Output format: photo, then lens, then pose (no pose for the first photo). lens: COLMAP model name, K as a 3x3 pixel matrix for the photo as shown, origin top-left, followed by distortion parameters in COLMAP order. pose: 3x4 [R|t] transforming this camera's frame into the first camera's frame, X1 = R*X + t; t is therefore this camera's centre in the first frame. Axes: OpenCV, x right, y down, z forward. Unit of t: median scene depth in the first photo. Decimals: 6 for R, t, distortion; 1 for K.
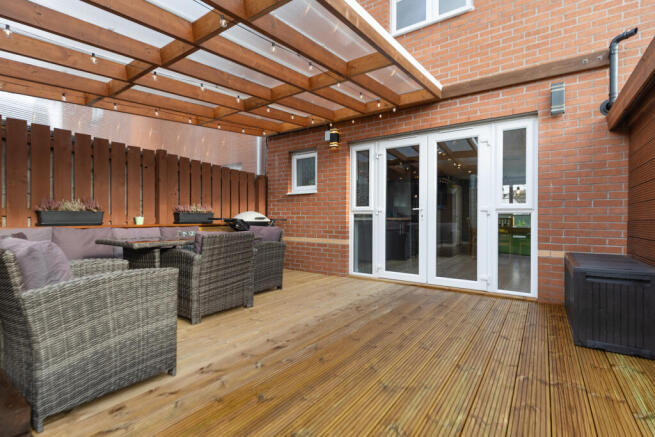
lens RADIAL K [[302.1, 0, 327.0], [0, 302.1, 220.2], [0, 0, 1]] dist [0.005277, -0.001756]
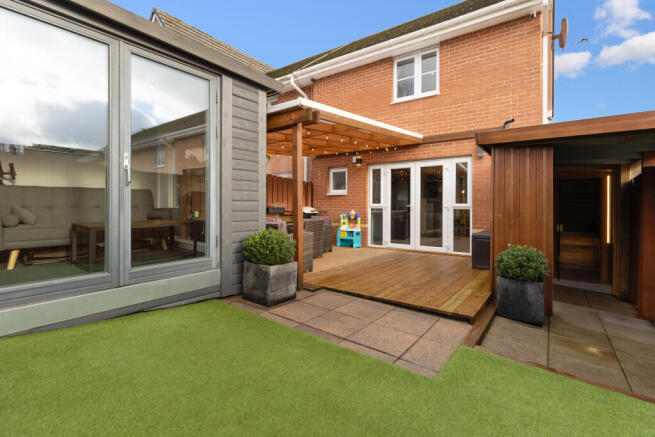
lens RADIAL K [[302.1, 0, 334.7], [0, 302.1, 204.6], [0, 0, 1]] dist [0.005277, -0.001756]
pose [[0.999994, 0.000512, 0.003336, -0.113972], [-0.000475, 0.999941, -0.010814, -0.023841], [-0.003341, 0.010812, 0.999936, -0.629701]]
